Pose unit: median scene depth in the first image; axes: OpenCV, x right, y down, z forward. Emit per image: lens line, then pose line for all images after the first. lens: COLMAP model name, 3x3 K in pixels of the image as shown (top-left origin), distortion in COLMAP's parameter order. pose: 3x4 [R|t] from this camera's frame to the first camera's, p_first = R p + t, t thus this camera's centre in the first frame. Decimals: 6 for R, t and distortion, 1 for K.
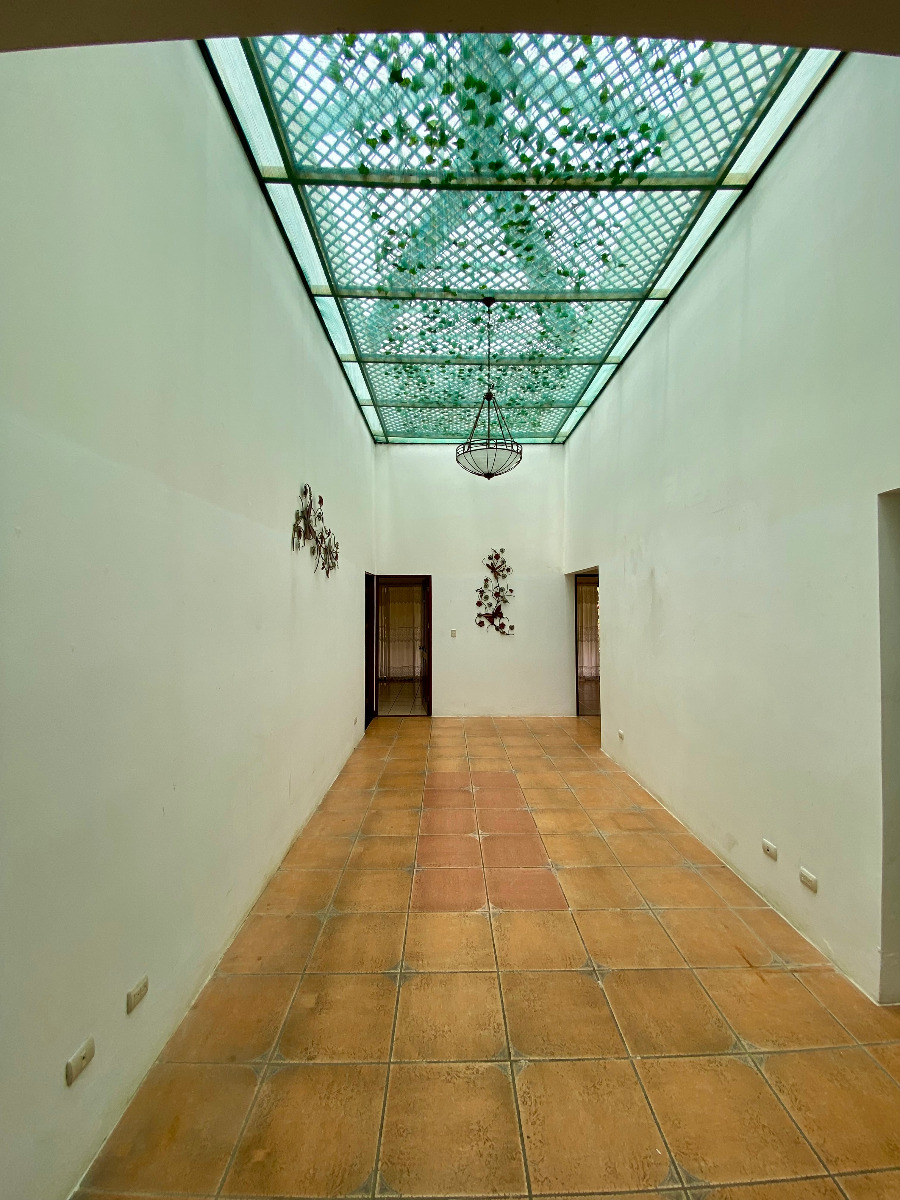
lens RADIAL K [[480.6, 0, 450.0], [0, 480.6, 600.0], [0, 0, 1]] dist [0.034743, -0.028692]
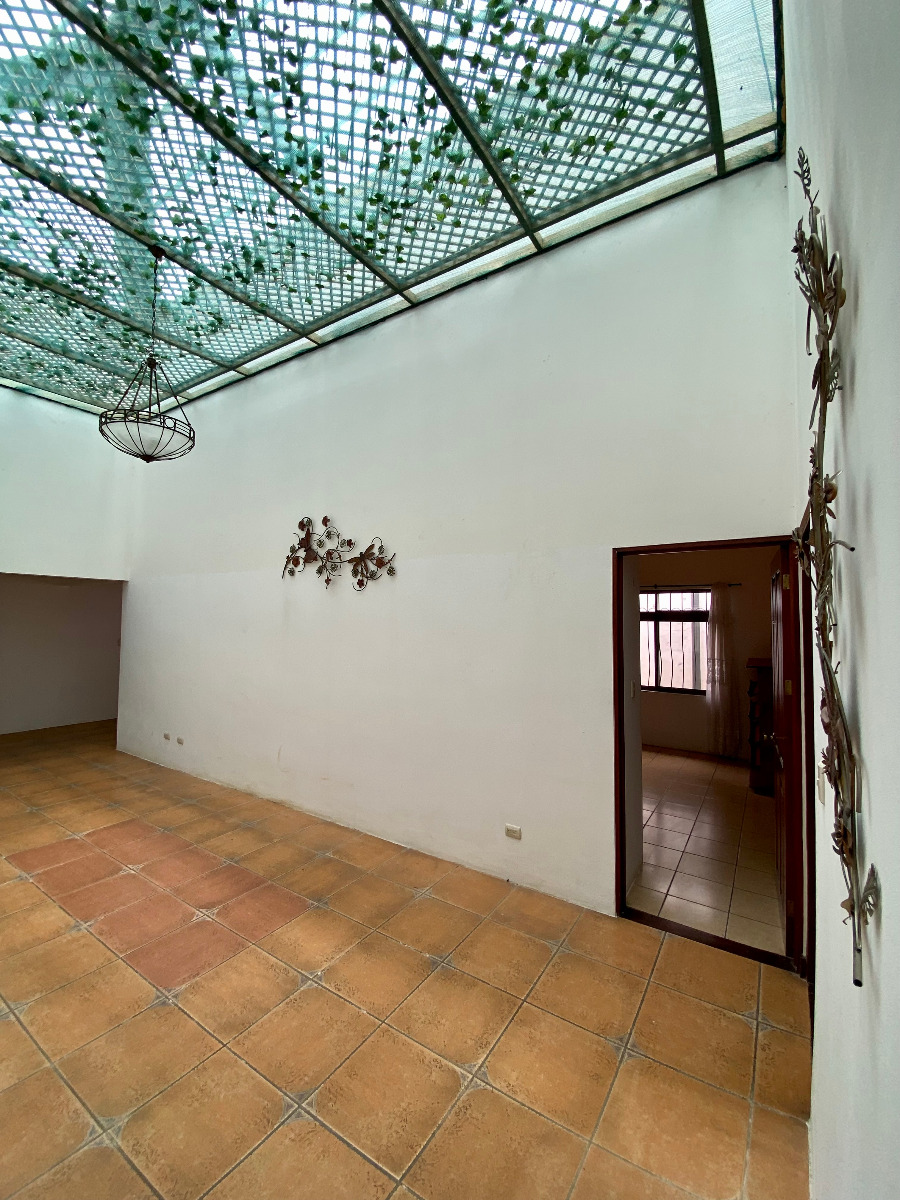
lens RADIAL K [[497.4, 0, 450.0], [0, 497.4, 600.0], [0, 0, 1]] dist [0.033330, -0.020004]
pose [[-0.561751, -0.023416, -0.826975, 0.524643], [0.007129, 0.999425, -0.033141, 0.004541], [0.827276, -0.024513, -0.561261, 2.047371]]
